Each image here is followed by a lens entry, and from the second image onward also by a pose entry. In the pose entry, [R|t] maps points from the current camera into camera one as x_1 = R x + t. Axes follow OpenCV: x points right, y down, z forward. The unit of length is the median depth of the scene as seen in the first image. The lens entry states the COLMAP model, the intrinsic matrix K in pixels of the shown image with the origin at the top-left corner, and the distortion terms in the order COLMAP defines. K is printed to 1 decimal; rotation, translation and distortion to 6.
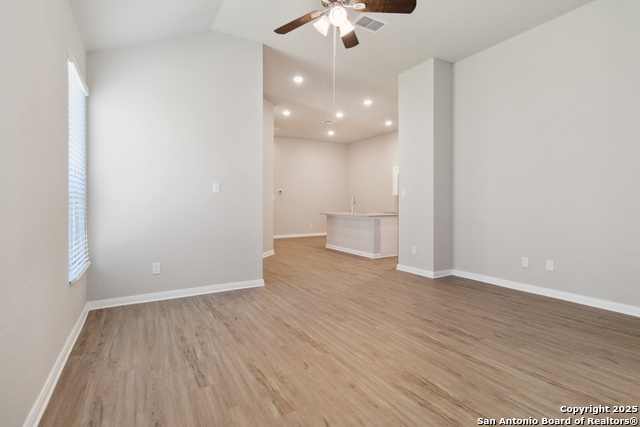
lens RADIAL K [[314.4, 0, 318.2], [0, 314.4, 208.7], [0, 0, 1]] dist [0.002411, 0.000648]
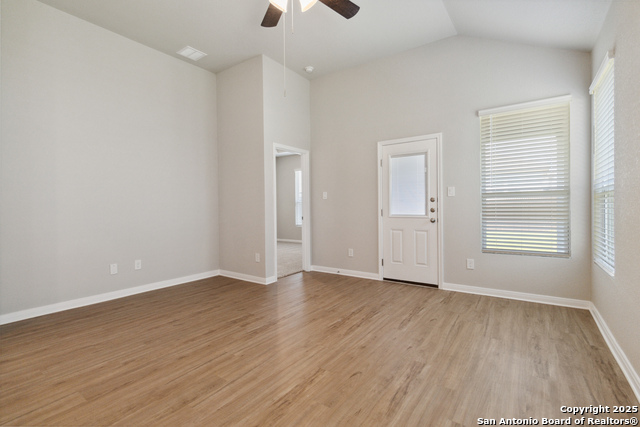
lens RADIAL K [[290.6, 0, 328.3], [0, 290.6, 210.8], [0, 0, 1]] dist [-0.000259, 0.000177]
pose [[-0.430793, -0.005135, 0.902436, -0.595169], [0.023137, 0.999592, 0.016733, -0.012177], [-0.902154, 0.028088, -0.430498, 1.073045]]
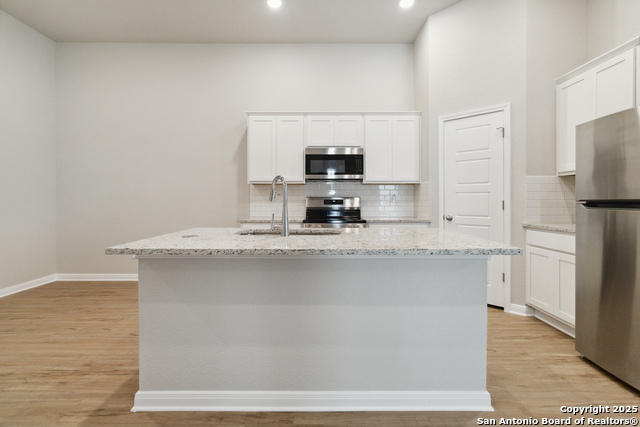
lens RADIAL K [[300.9, 0, 326.5], [0, 300.9, 199.4], [0, 0, 1]] dist [-0.001676, -0.000614]
pose [[0.481184, 0.002425, 0.876616, -0.266156], [0.011298, 0.999896, -0.008968, -0.021812], [-0.876547, 0.014219, 0.481107, 2.169237]]
